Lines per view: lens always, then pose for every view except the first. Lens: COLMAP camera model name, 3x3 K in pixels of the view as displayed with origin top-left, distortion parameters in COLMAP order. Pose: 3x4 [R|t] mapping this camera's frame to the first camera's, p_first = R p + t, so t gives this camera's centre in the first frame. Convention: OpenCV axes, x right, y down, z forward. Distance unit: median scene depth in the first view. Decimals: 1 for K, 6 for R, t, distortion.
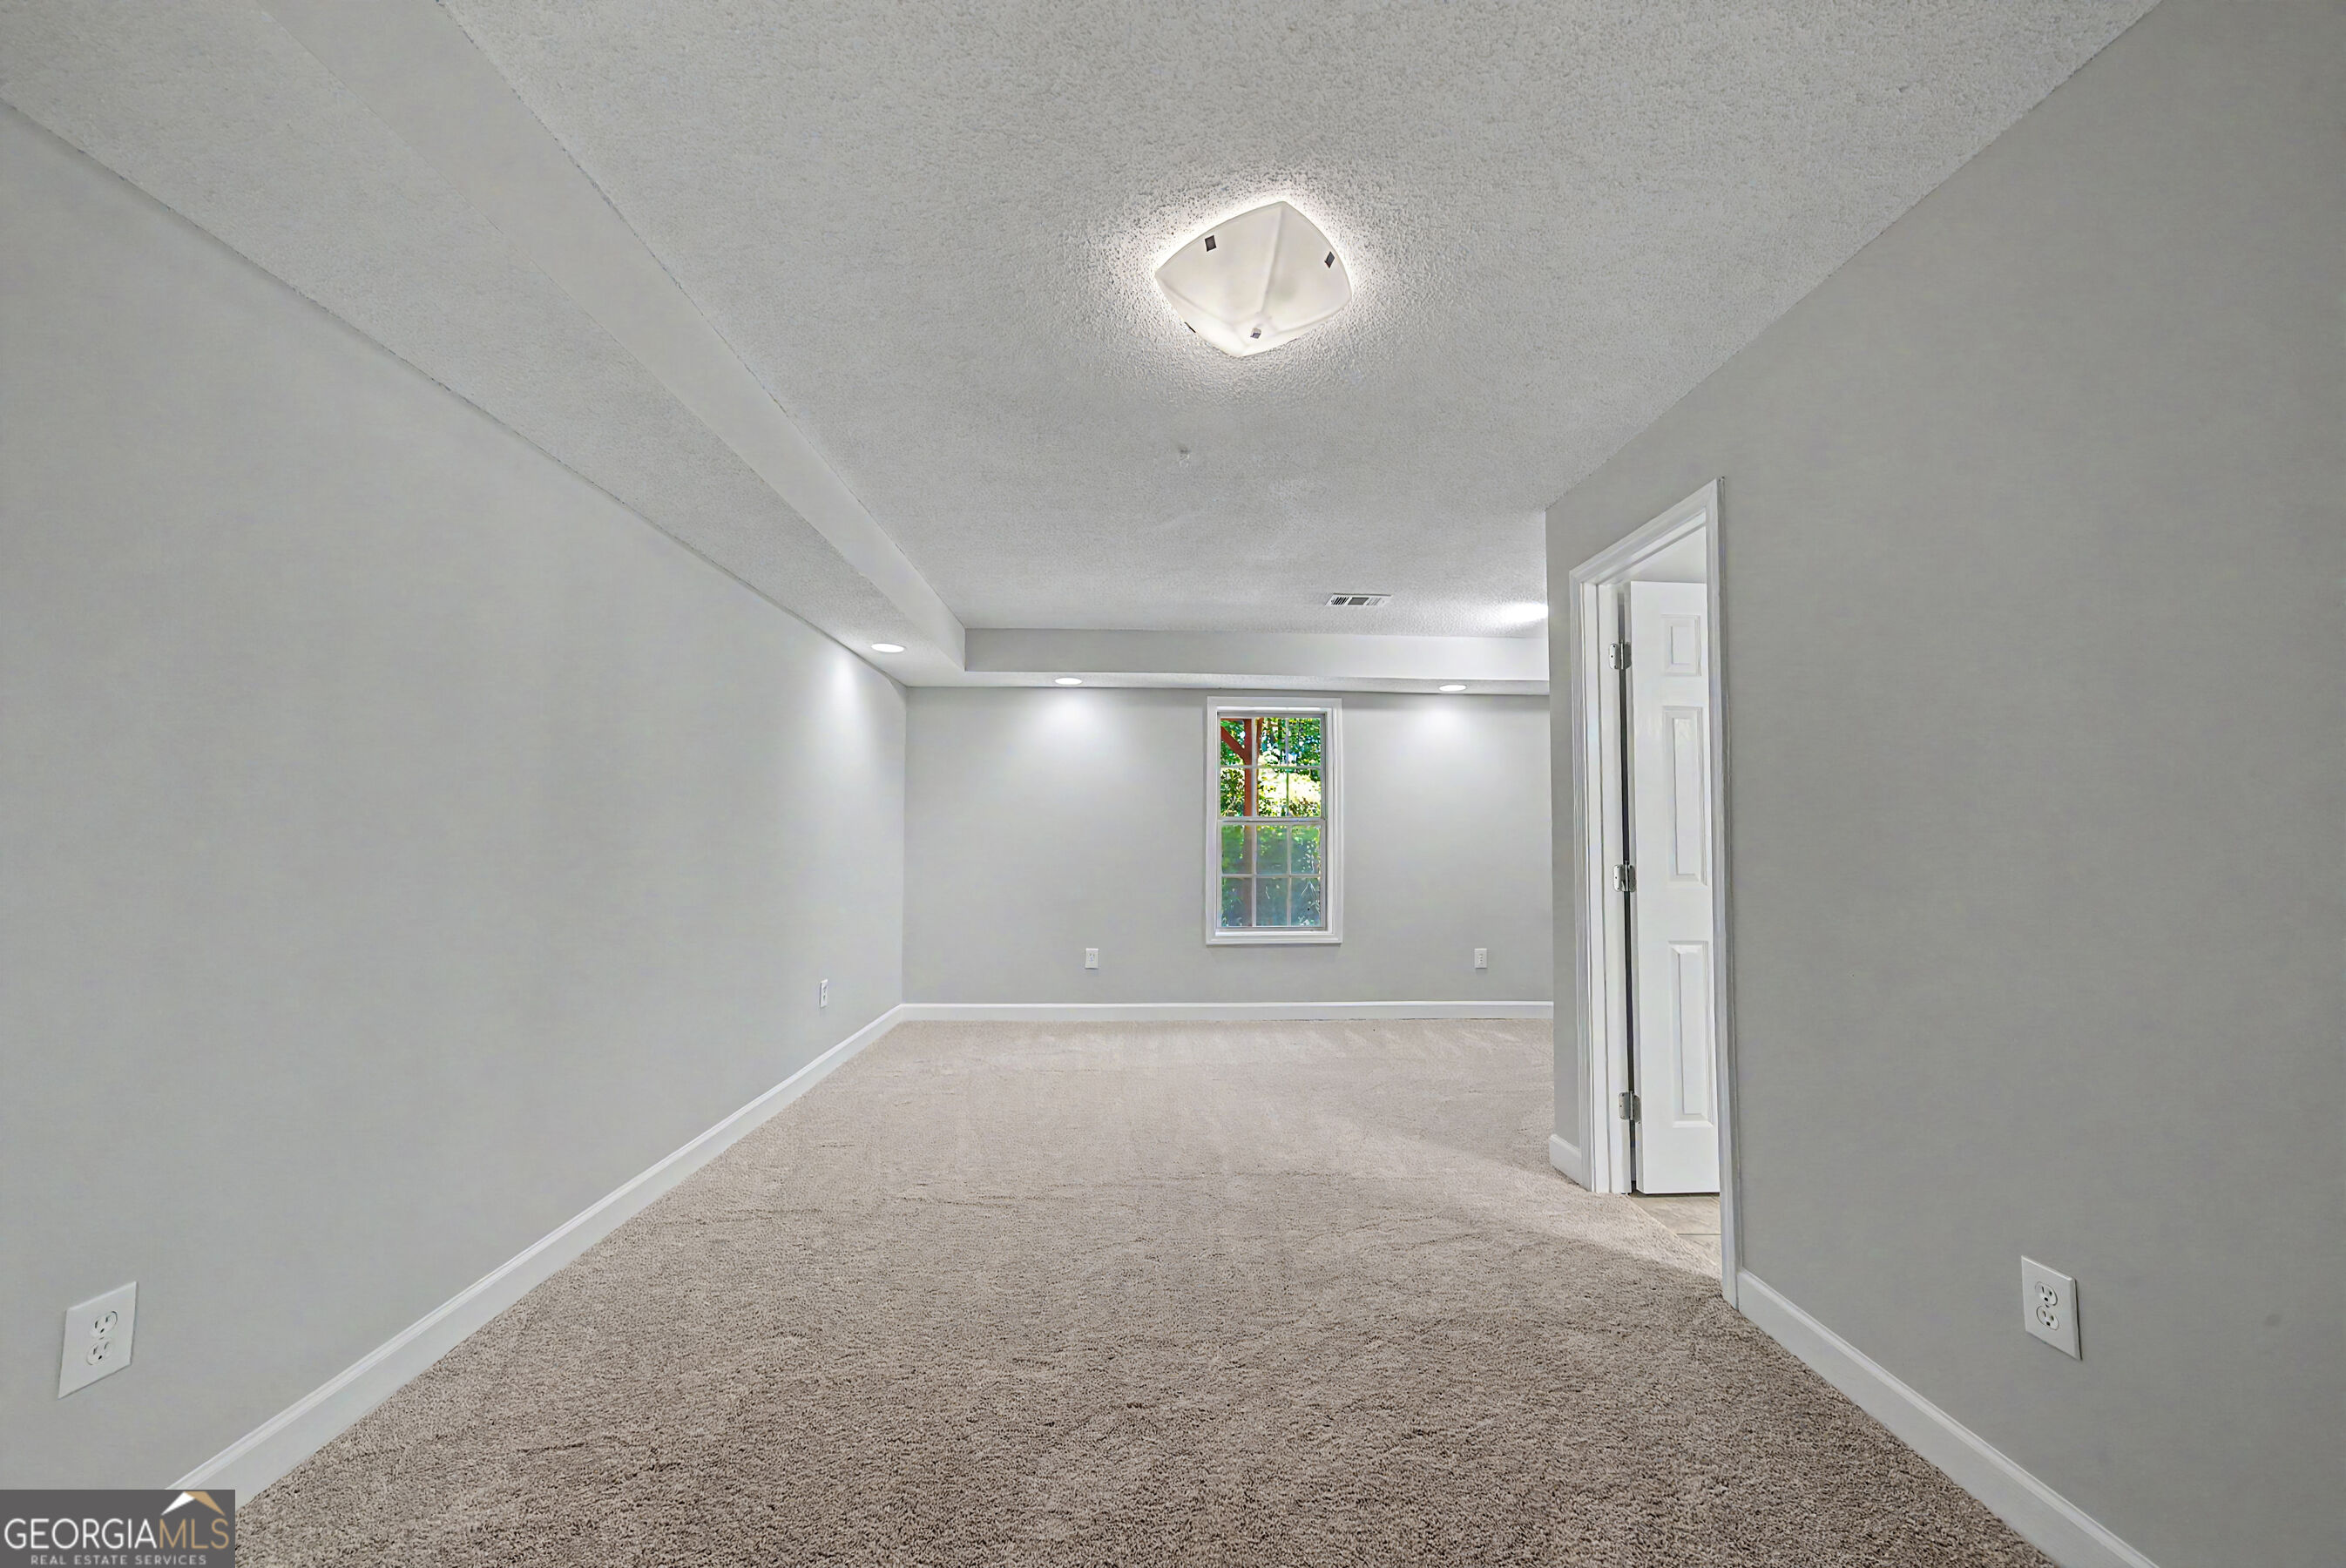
lens RADIAL K [[810.1, 0, 1181.2], [0, 810.1, 802.2], [0, 0, 1]] dist [-0.000659, 0.000283]
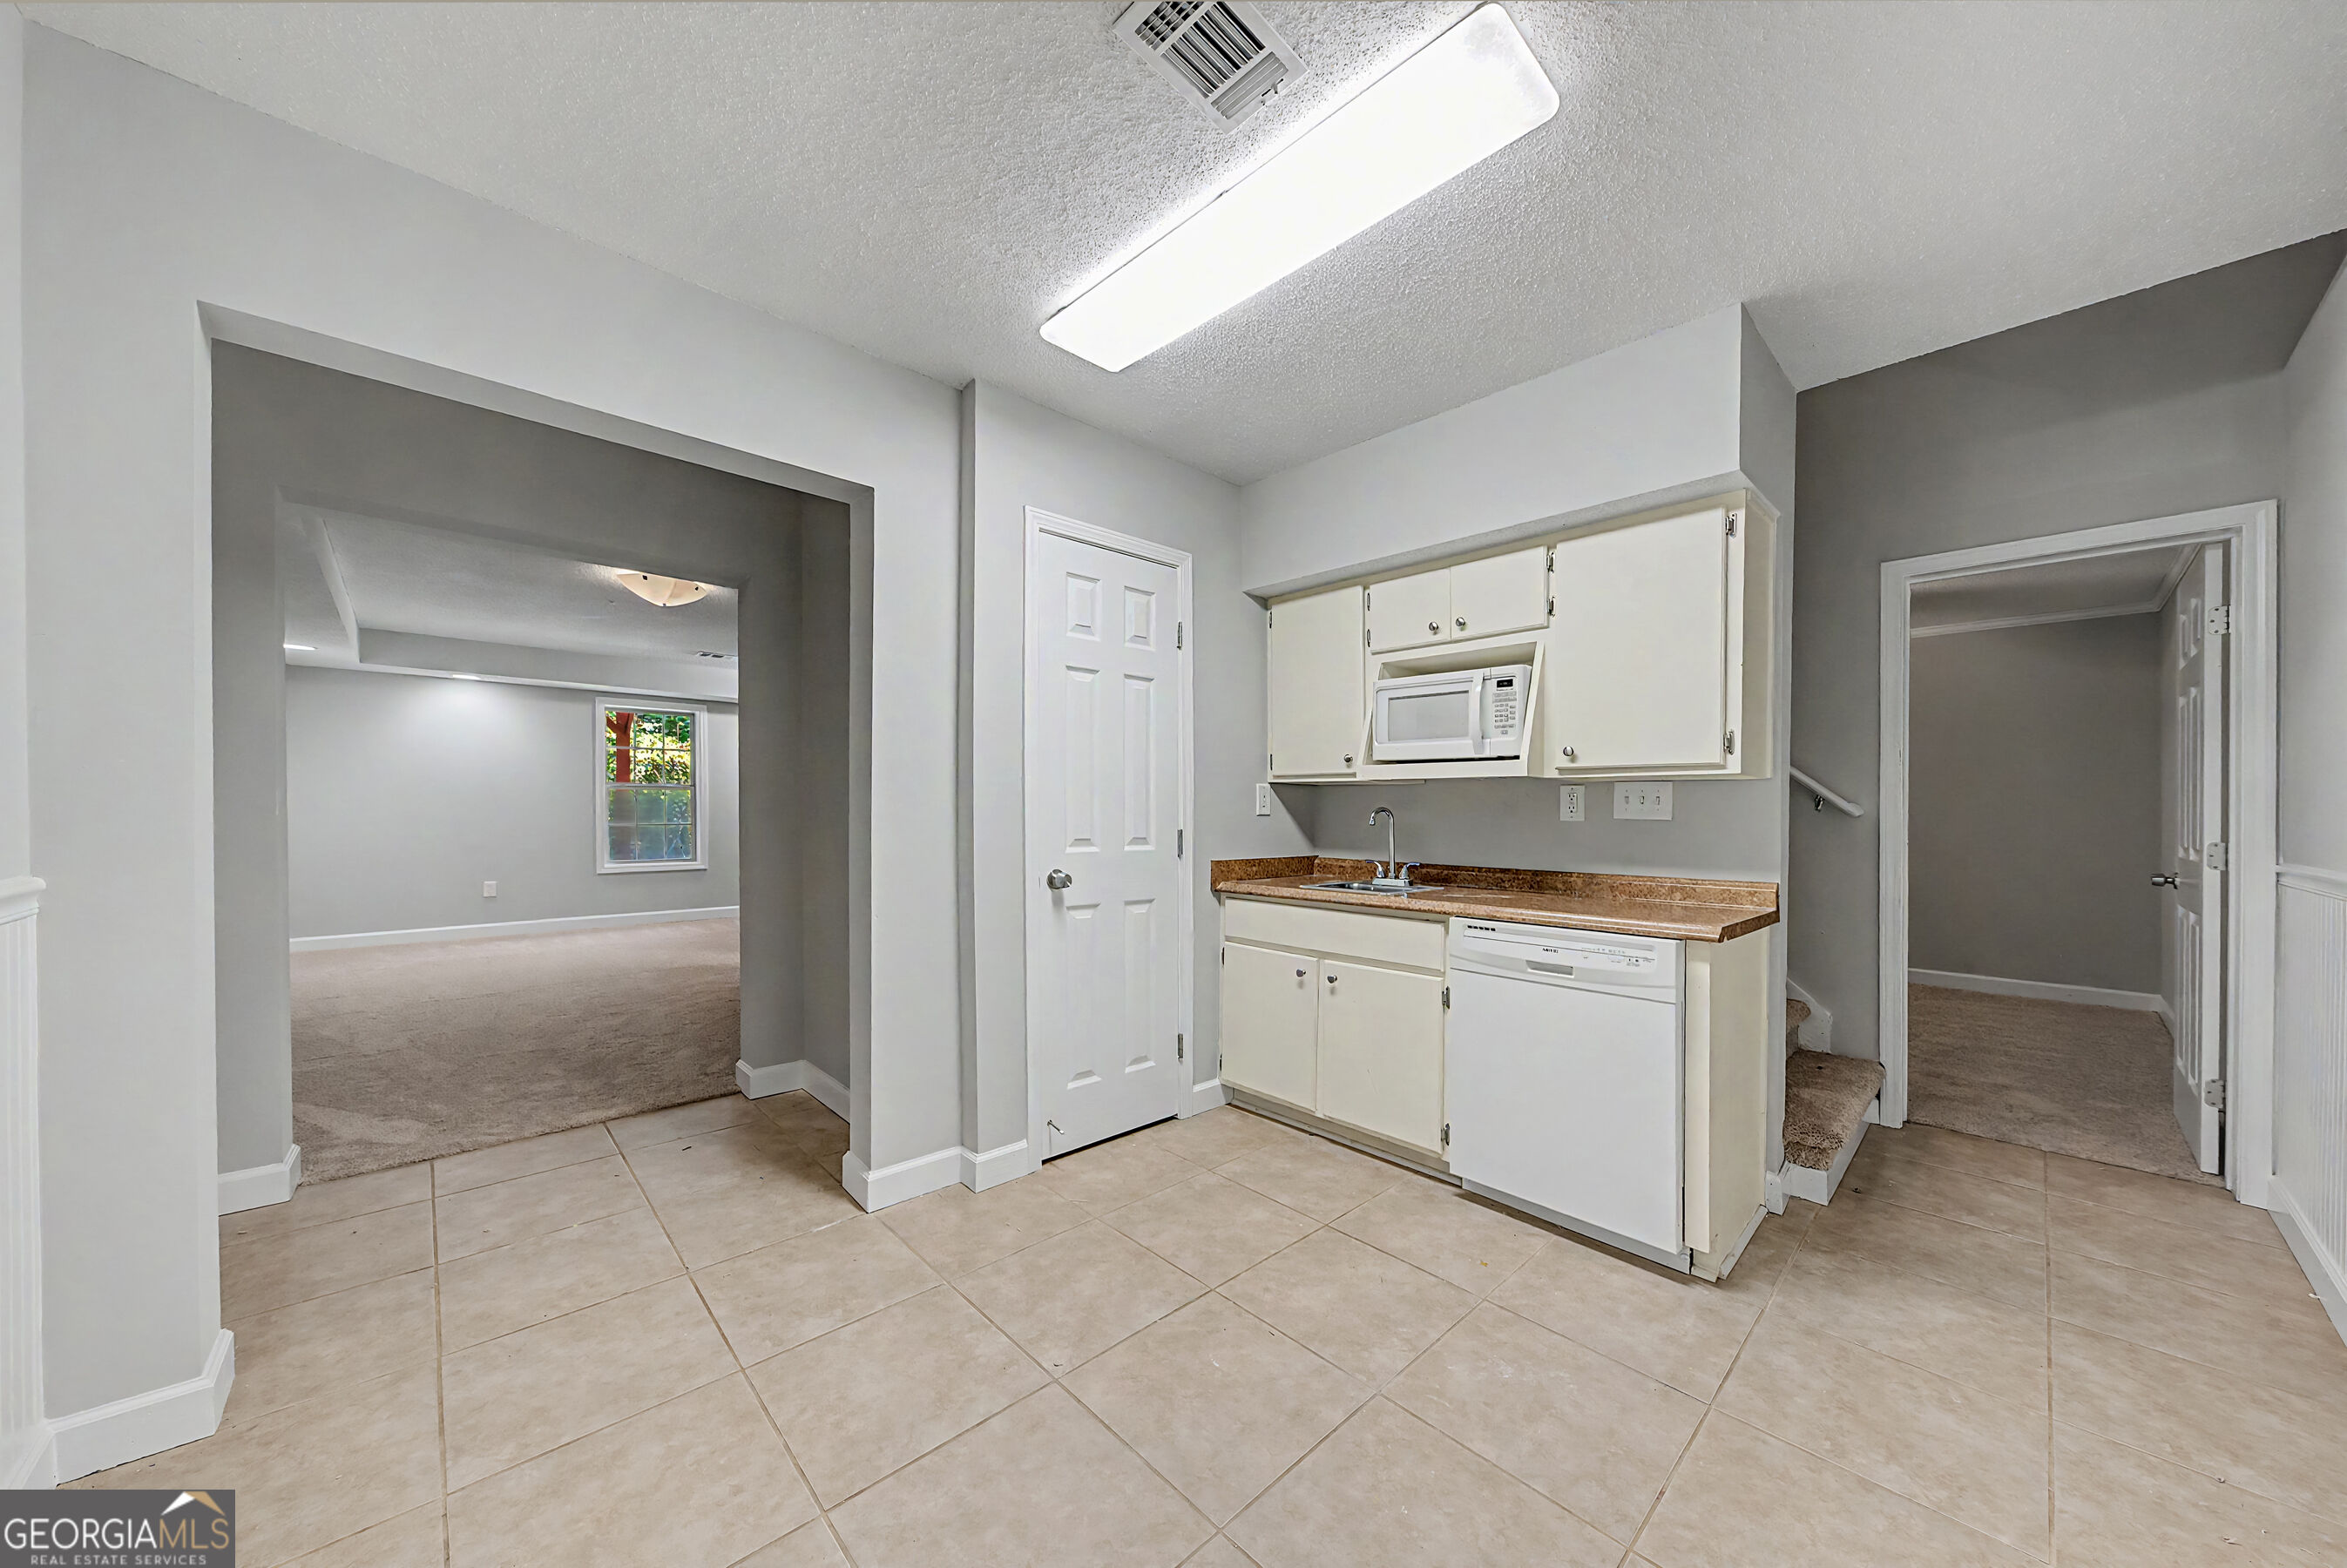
lens RADIAL K [[810.4, 0, 1182.9], [0, 810.4, 809.3], [0, 0, 1]] dist [-0.000659, 0.000283]
pose [[0.752083, -0.014889, 0.658901, -0.128153], [-0.030709, 0.997867, 0.057600, -0.046304], [-0.658353, -0.063554, 0.750021, -0.702159]]
